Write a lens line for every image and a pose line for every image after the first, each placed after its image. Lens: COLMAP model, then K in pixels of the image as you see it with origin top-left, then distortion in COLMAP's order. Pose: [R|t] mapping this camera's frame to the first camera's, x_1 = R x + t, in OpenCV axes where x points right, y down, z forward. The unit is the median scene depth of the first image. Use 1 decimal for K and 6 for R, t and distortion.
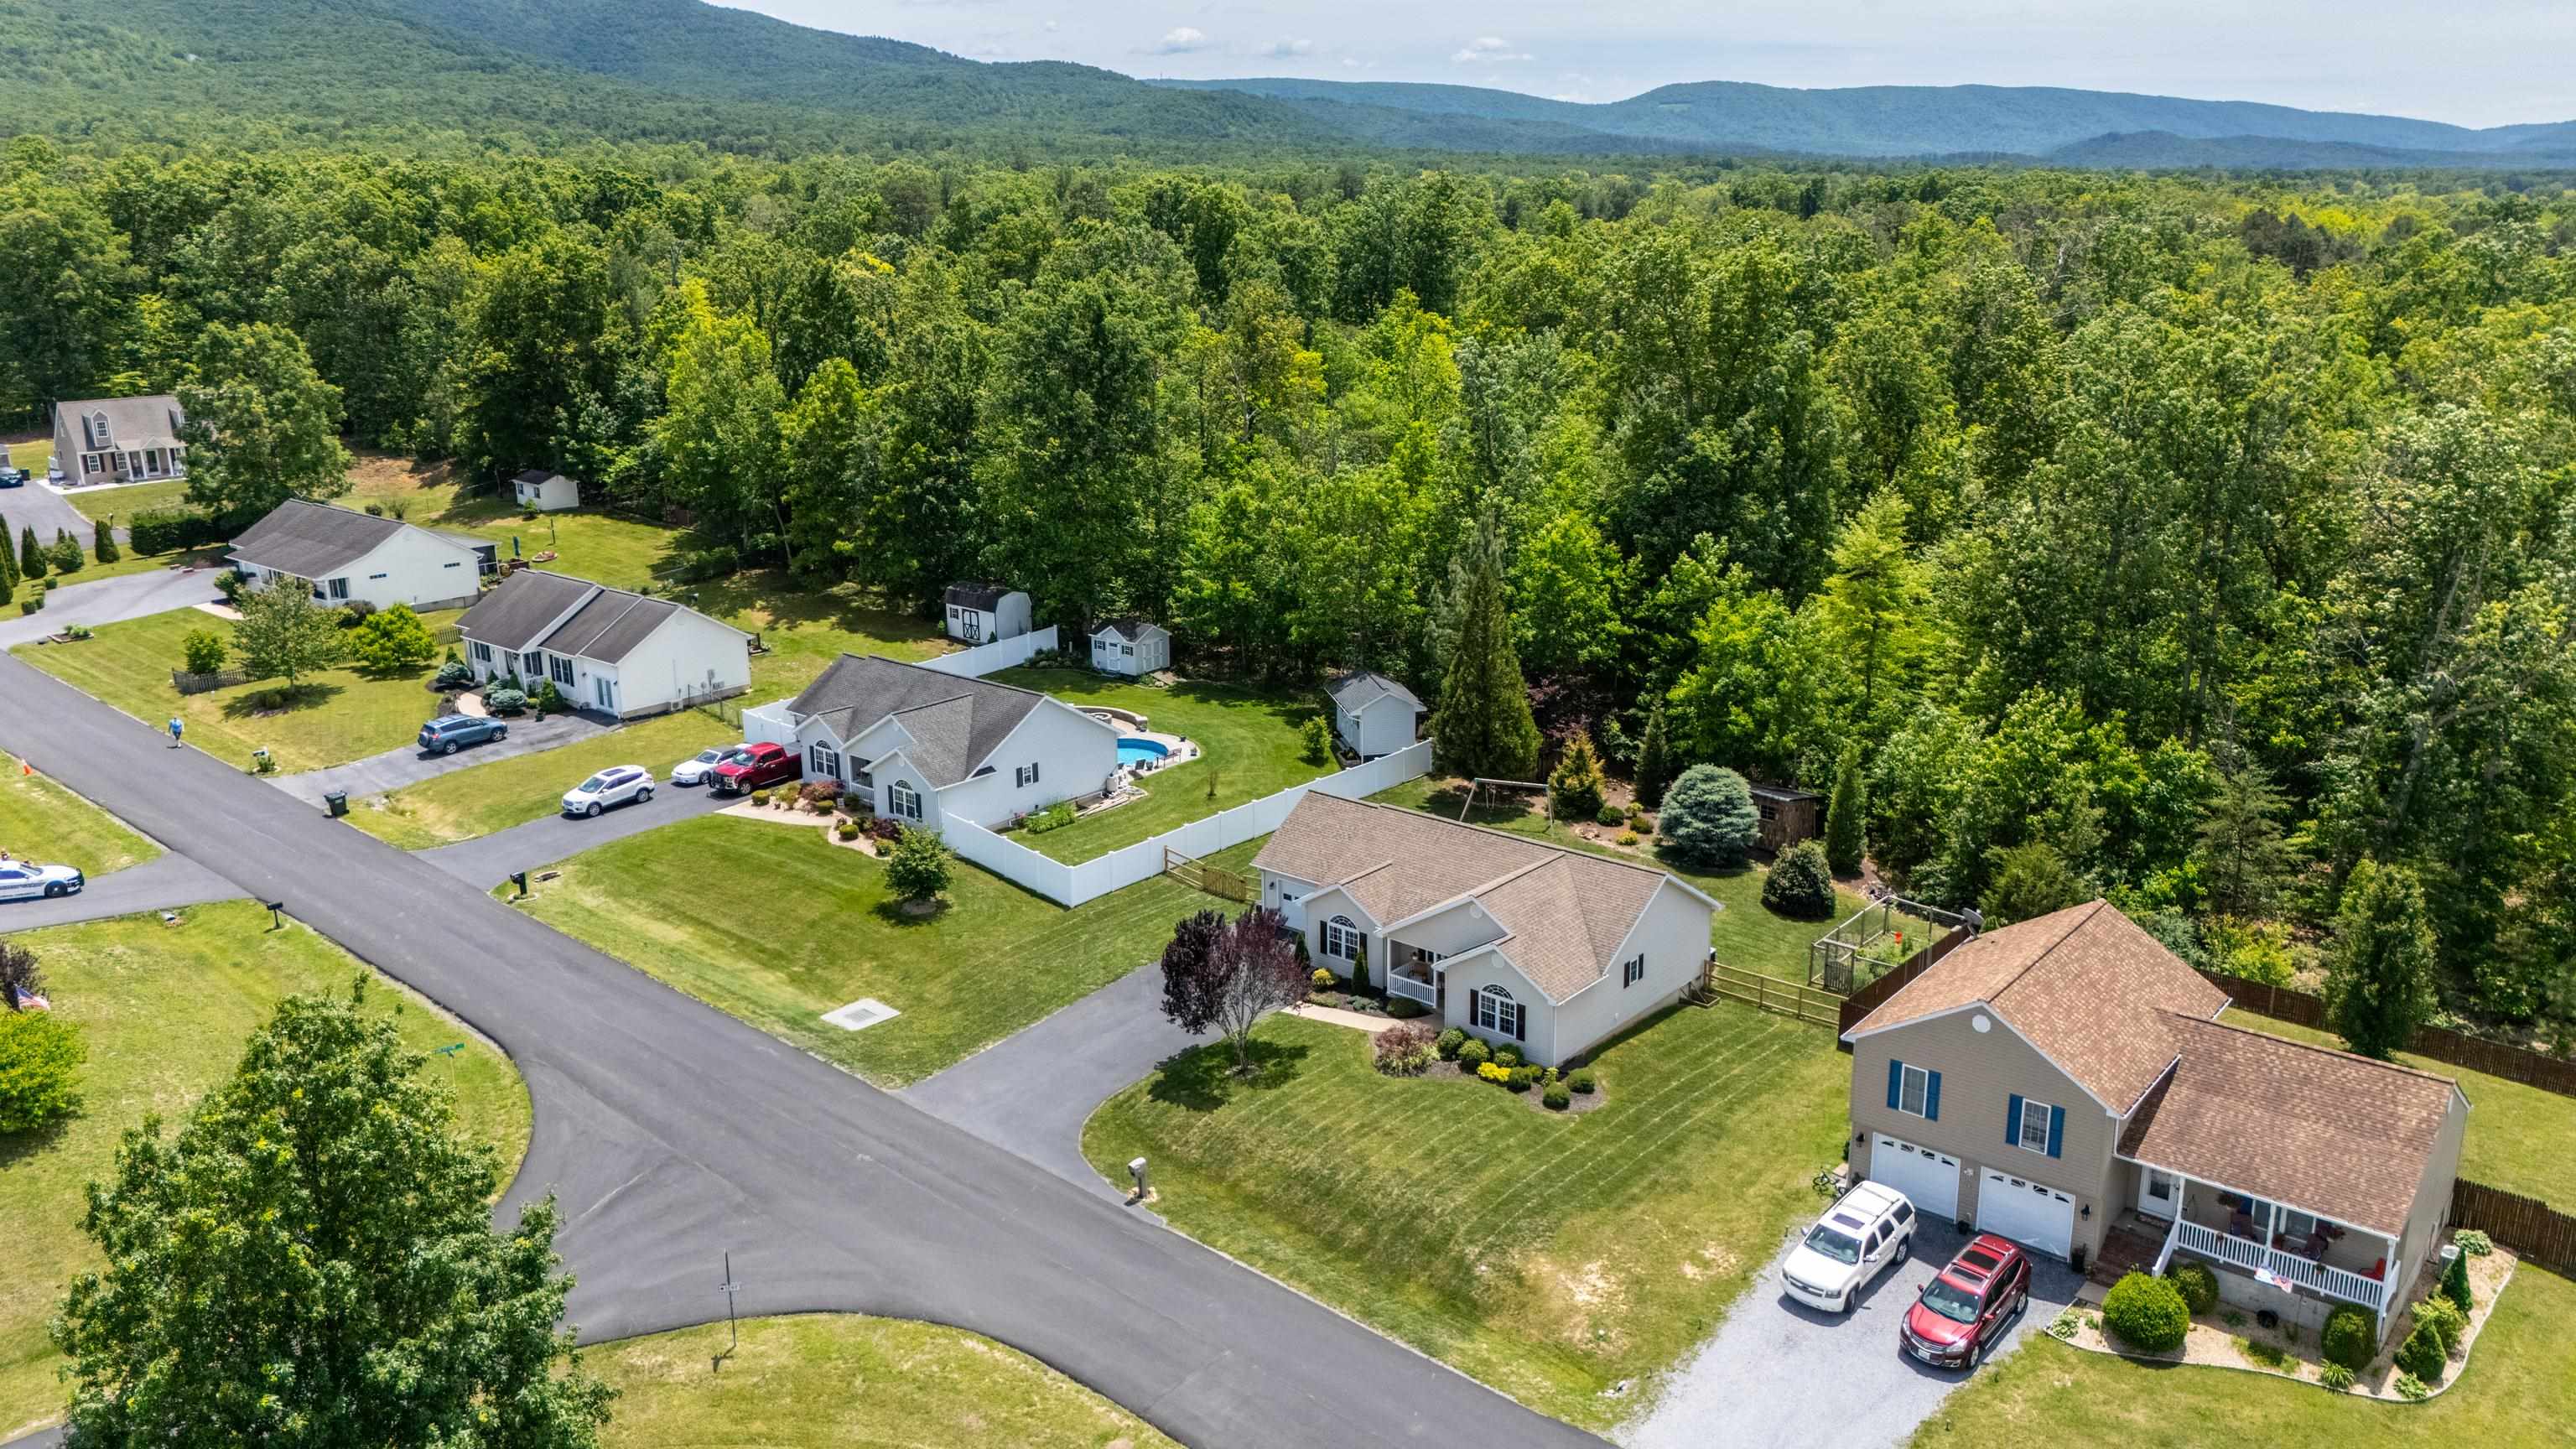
lens RADIAL K [[1889.6, 0, 1288.0], [0, 1889.6, 724.5], [0, 0, 1]] dist [0.105530, -0.105210]
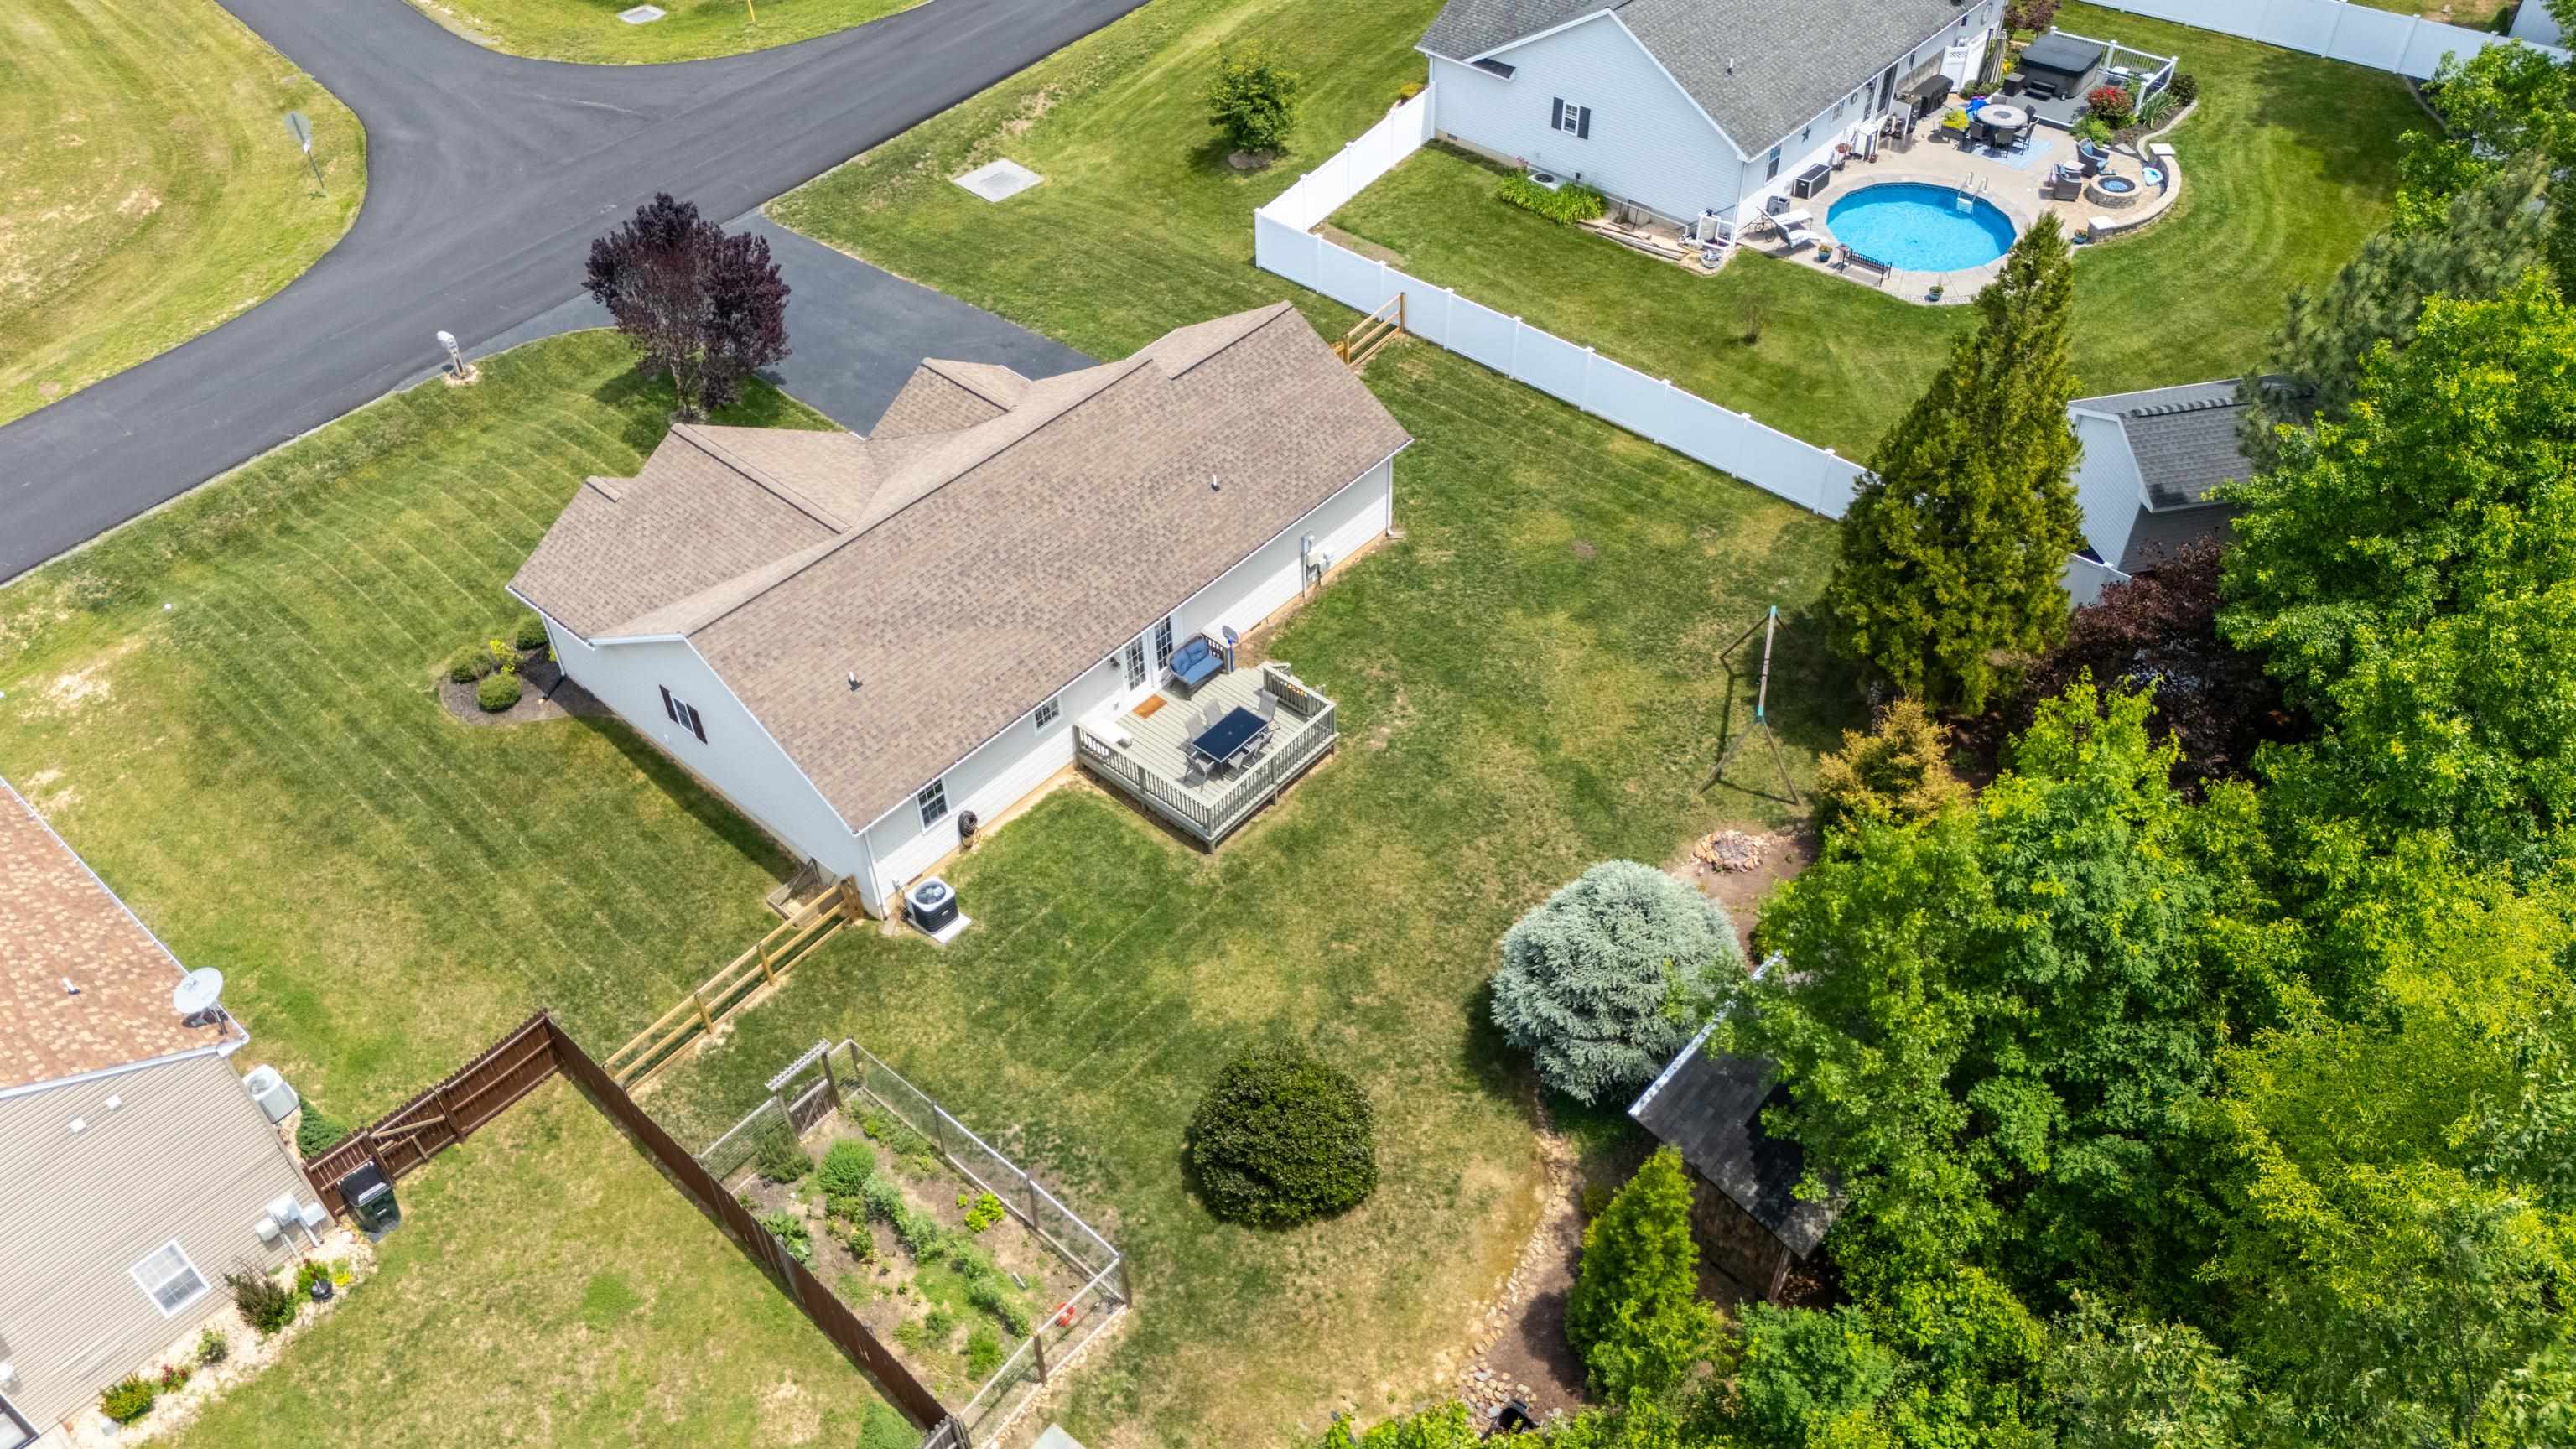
lens RADIAL K [[1902.4, 0, 1288.0], [0, 1902.4, 724.5], [0, 0, 1]] dist [0.072899, -0.066754]
pose [[-0.018835, 0.690800, -0.722800, 0.486196], [-0.248807, 0.696948, 0.672576, -0.248994], [0.968370, 0.192506, 0.158748, 0.871891]]
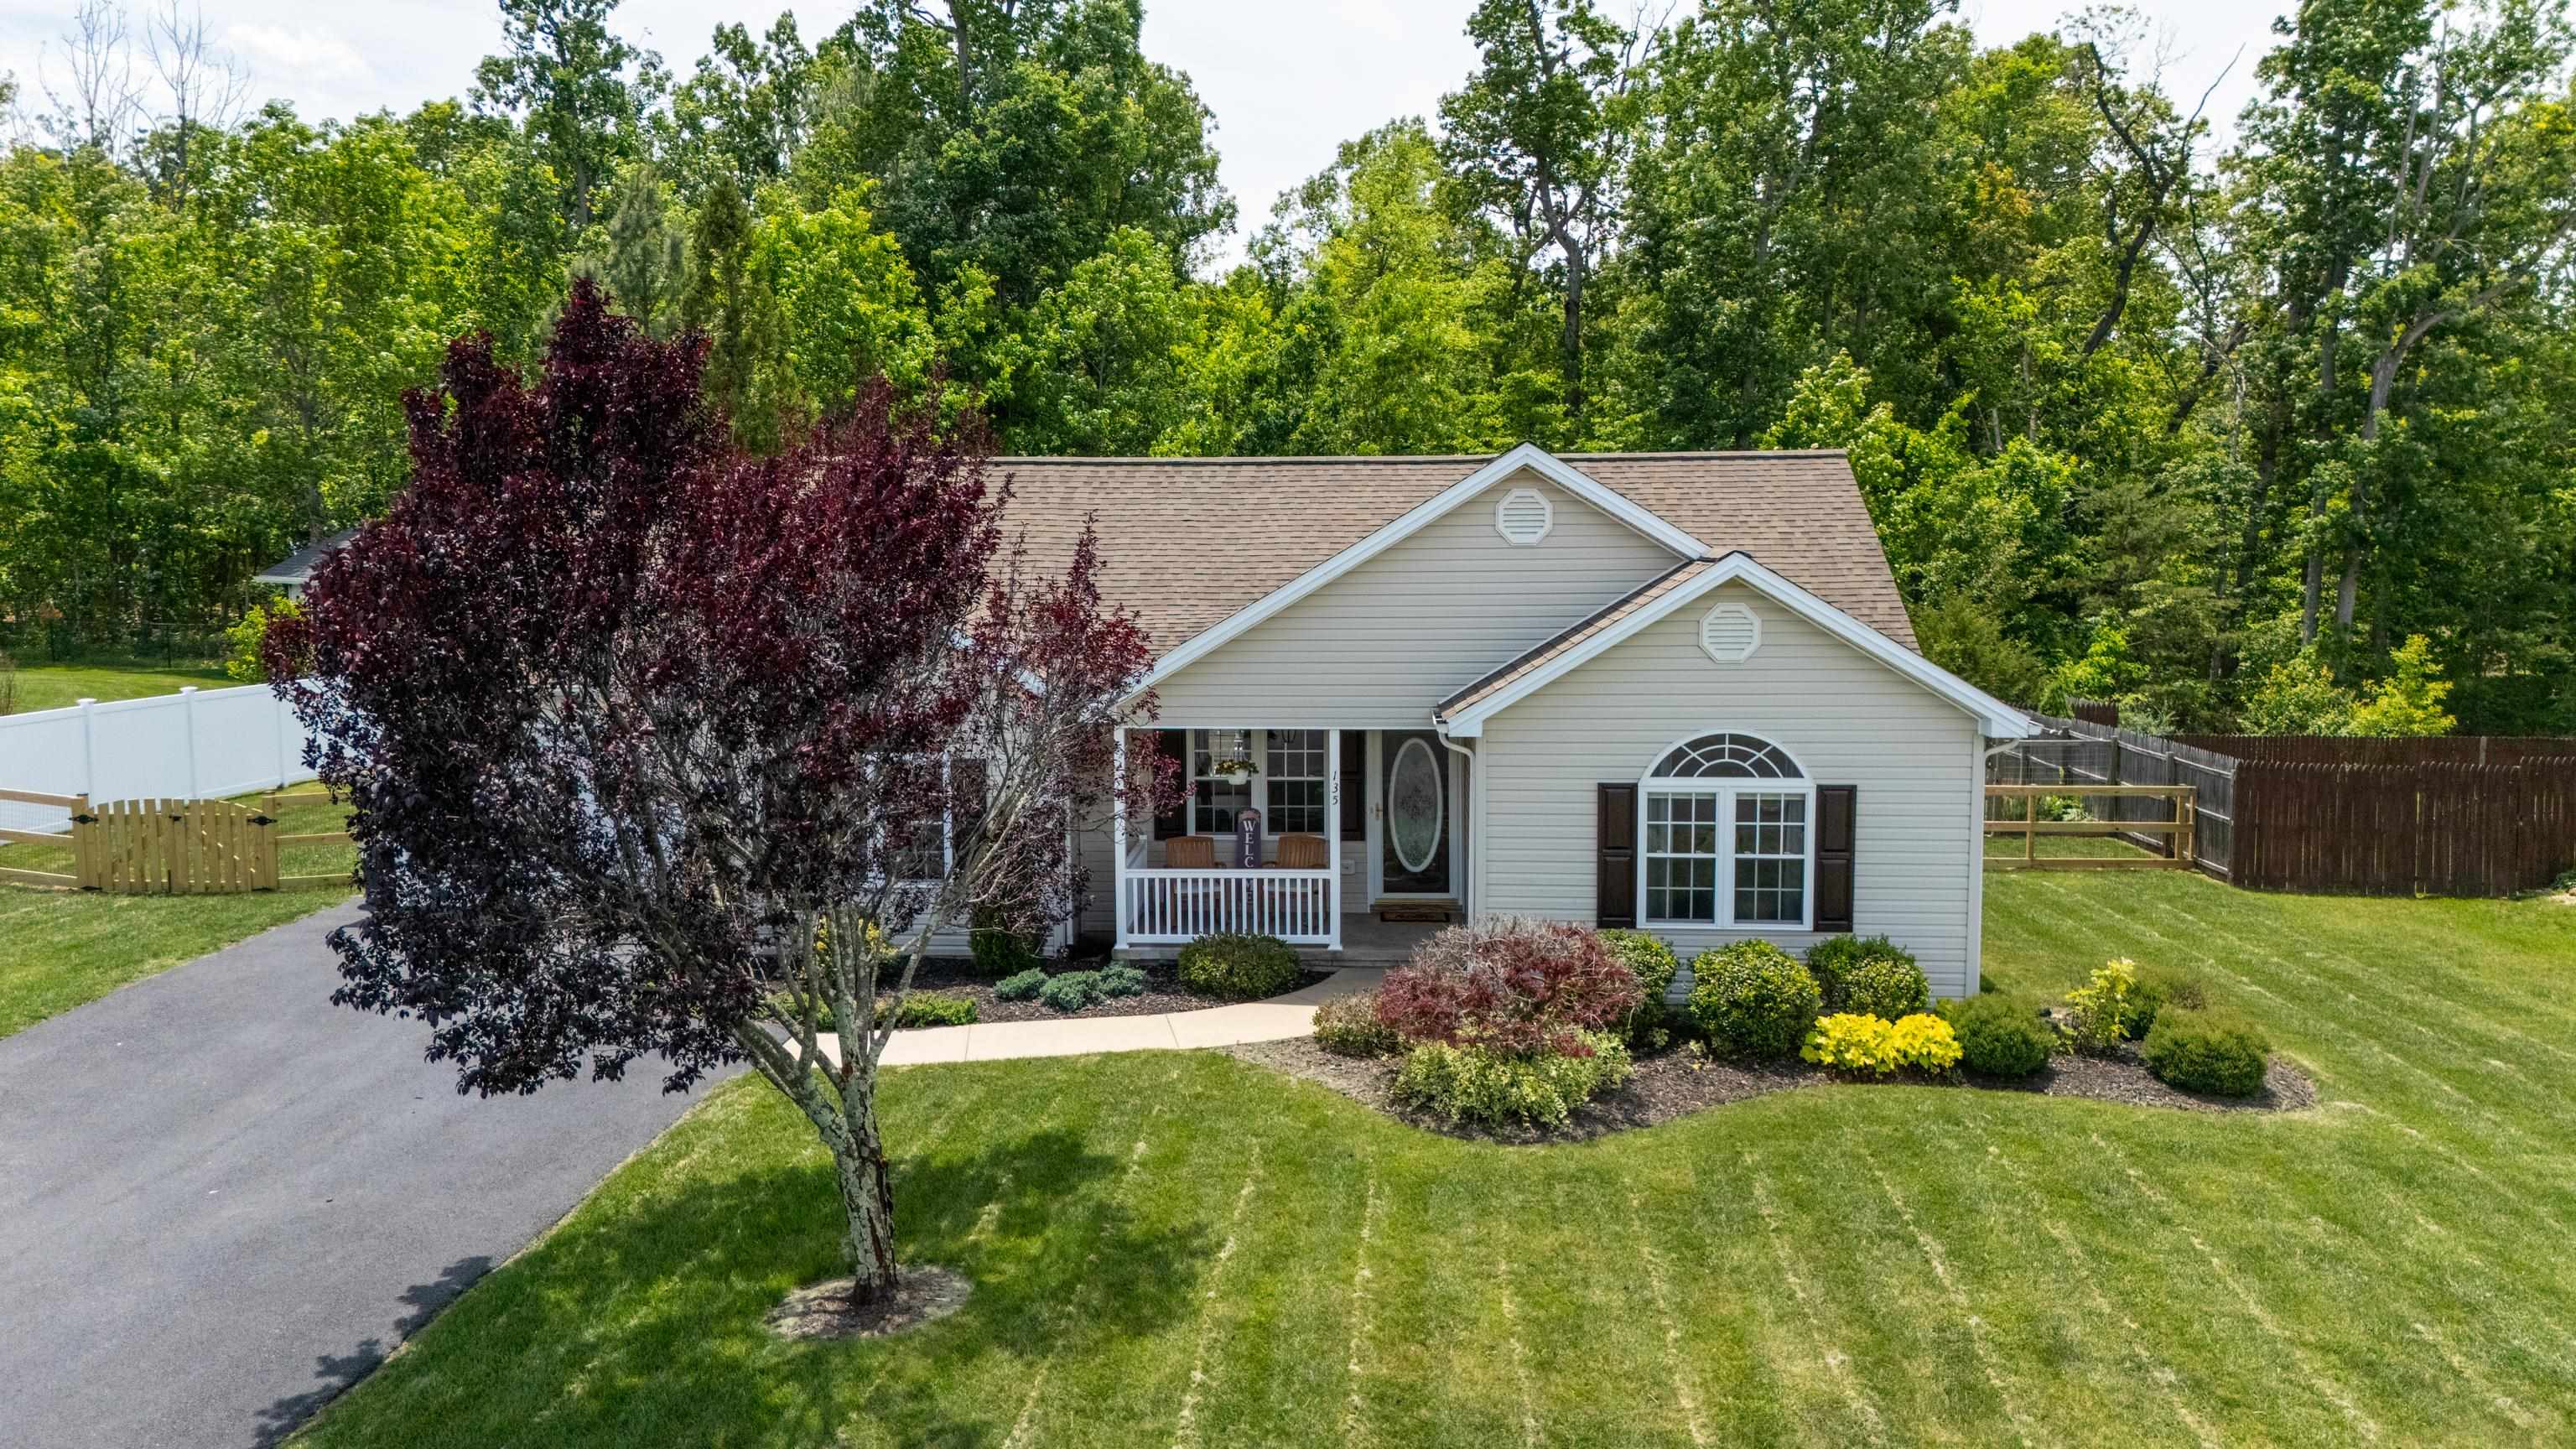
lens RADIAL K [[1934.3, 0, 1288.0], [0, 1934.3, 724.5], [0, 0, 1]] dist [0.045882, -0.041701]
pose [[0.799033, -0.055348, 0.598734, -0.072507], [0.158290, 0.979994, -0.120652, 0.121954], [-0.580078, 0.191178, 0.791809, 0.636053]]
